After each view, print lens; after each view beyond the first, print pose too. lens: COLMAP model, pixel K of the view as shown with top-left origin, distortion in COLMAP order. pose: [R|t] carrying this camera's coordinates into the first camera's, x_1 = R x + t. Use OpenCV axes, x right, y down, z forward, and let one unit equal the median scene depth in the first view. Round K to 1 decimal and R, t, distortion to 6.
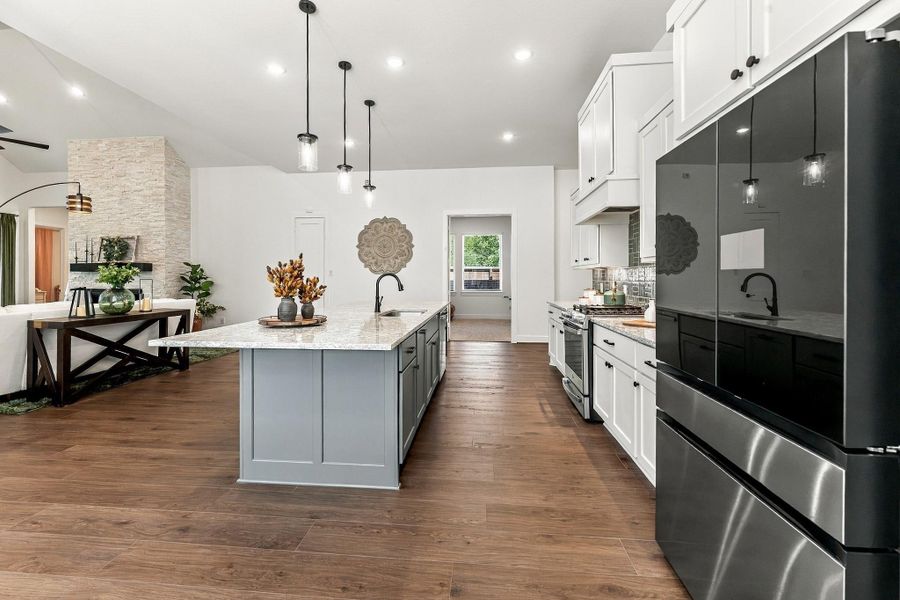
lens RADIAL K [[375.7, 0, 450.1], [0, 375.7, 278.4], [0, 0, 1]] dist [0.000045, 0.000267]
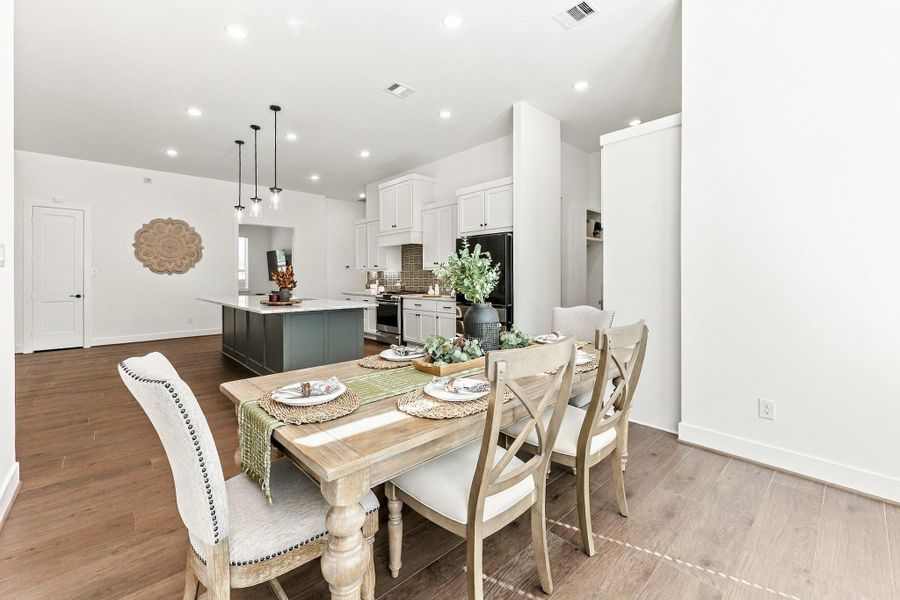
lens RADIAL K [[375.7, 0, 450.1], [0, 375.7, 278.4], [0, 0, 1]] dist [0.000045, 0.000267]
pose [[0.665610, -0.004102, 0.746289, -0.442756], [0.005275, 0.999986, 0.000792, 0.004124], [-0.746281, 0.003410, 0.665622, -0.254758]]
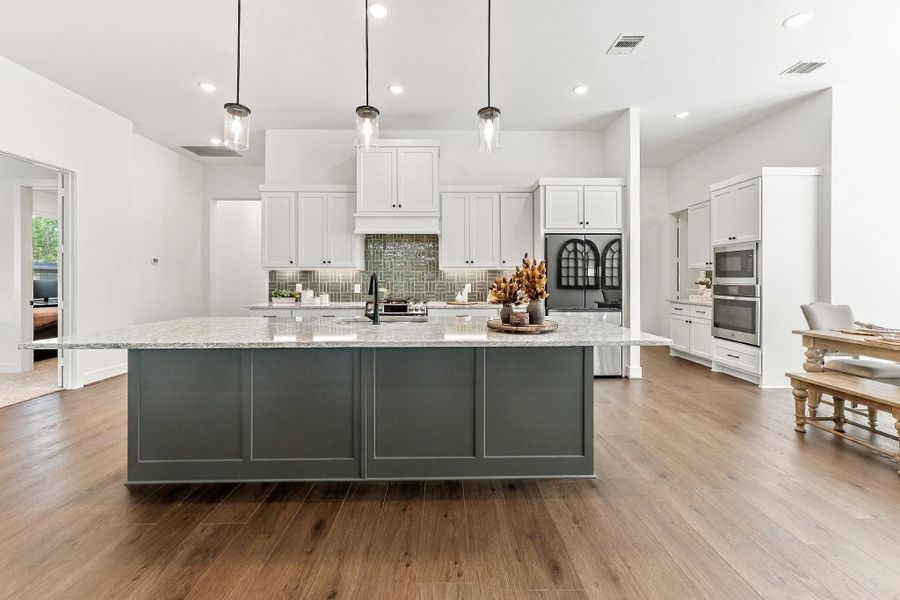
lens RADIAL K [[375.7, 0, 450.1], [0, 375.7, 278.4], [0, 0, 1]] dist [0.000045, 0.000267]
pose [[-0.107486, 0.000289, 0.994207, -0.492224], [0.000258, 1.000000, -0.000262, -0.000675], [-0.994207, 0.000228, -0.107486, 0.477307]]
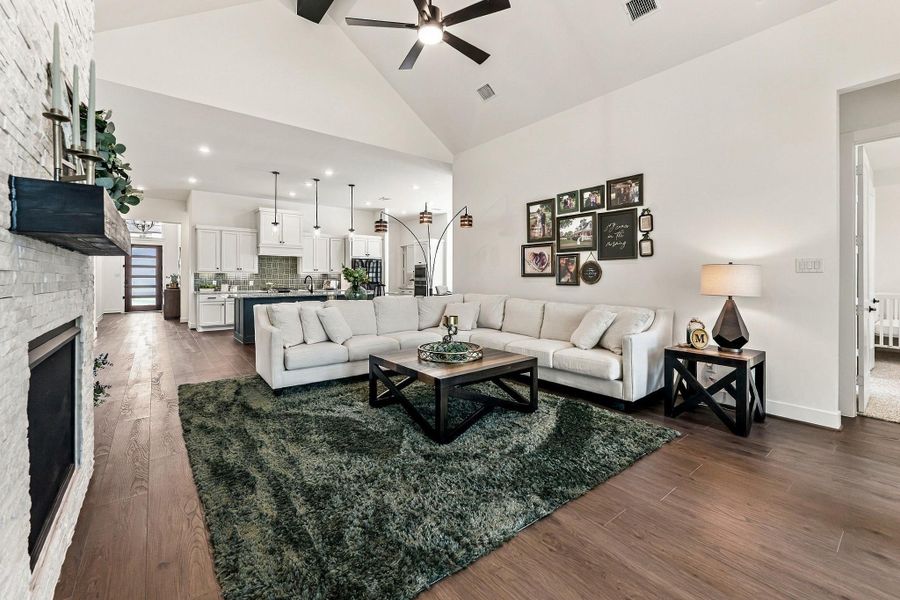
lens RADIAL K [[375.7, 0, 450.1], [0, 375.7, 278.4], [0, 0, 1]] dist [0.000045, 0.000267]
pose [[-0.687413, -0.001479, 0.726265, -1.235871], [-0.000911, 0.999999, 0.001175, -0.000787], [-0.726266, 0.000146, -0.687414, 0.999210]]
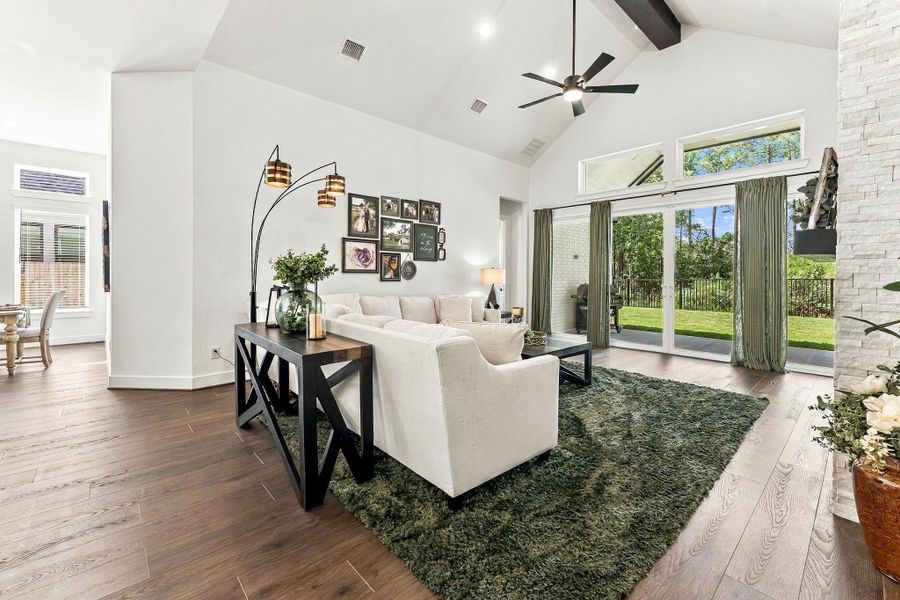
lens RADIAL K [[381.5, 0, 449.5], [0, 381.5, 277.5], [0, 0, 1]] dist [-0.000678, -0.000259]
pose [[-0.672808, -0.000620, -0.739817, -0.364859], [-0.006882, 0.999962, 0.005420, -0.000107], [0.739785, 0.008739, -0.672786, 0.978491]]
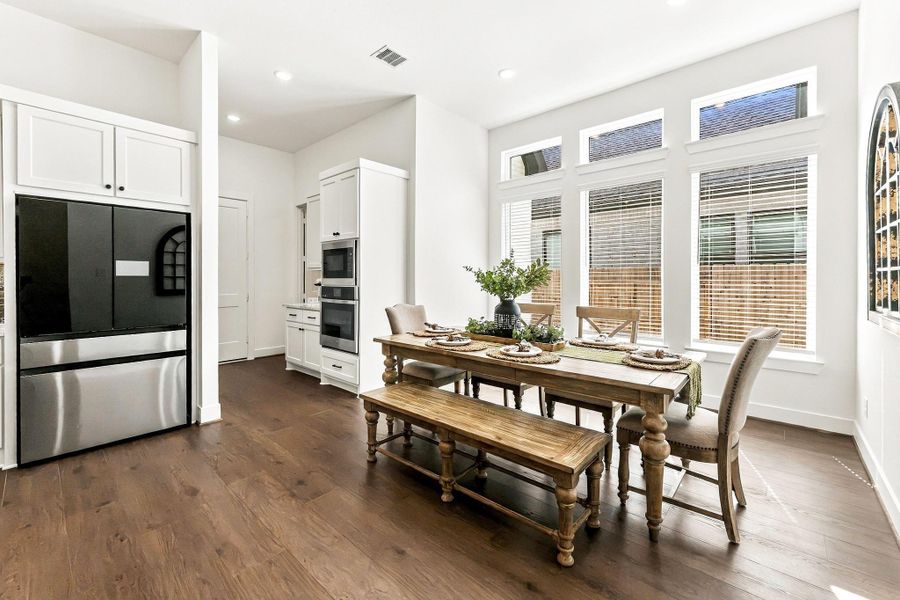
lens RADIAL K [[371.9, 0, 449.5], [0, 371.9, 282.5], [0, 0, 1]] dist [-0.001167, 0.000377]
pose [[-0.799172, -0.003834, 0.601090, -0.382060], [0.001251, 0.999967, 0.008041, -0.000089], [-0.601101, 0.007179, -0.799141, 0.274350]]
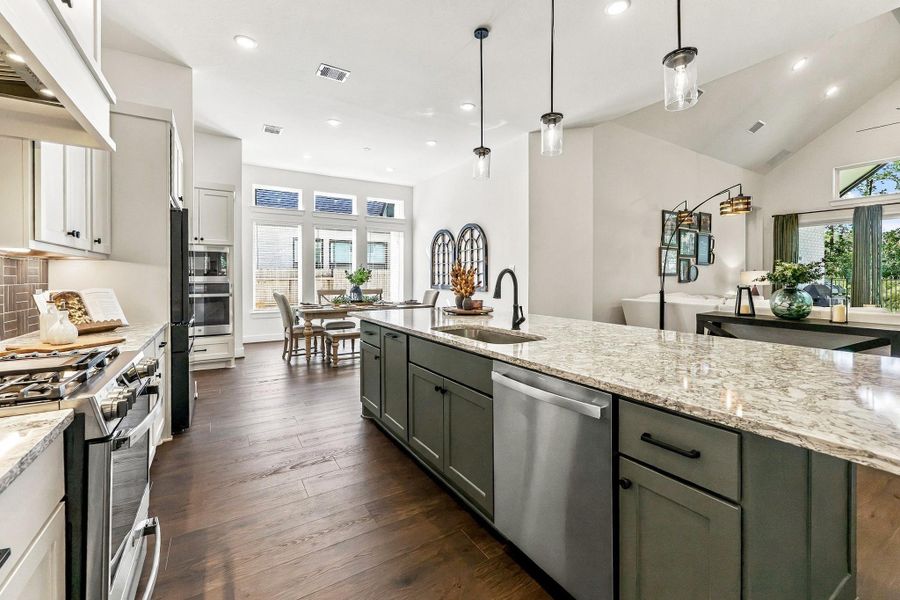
lens RADIAL K [[375.7, 0, 450.1], [0, 375.7, 278.4], [0, 0, 1]] dist [0.000045, 0.000267]
pose [[-0.799523, 0.002538, -0.600630, 0.149989], [0.000359, 0.999993, 0.003748, -0.000528], [0.600635, 0.002781, -0.799518, 0.745445]]
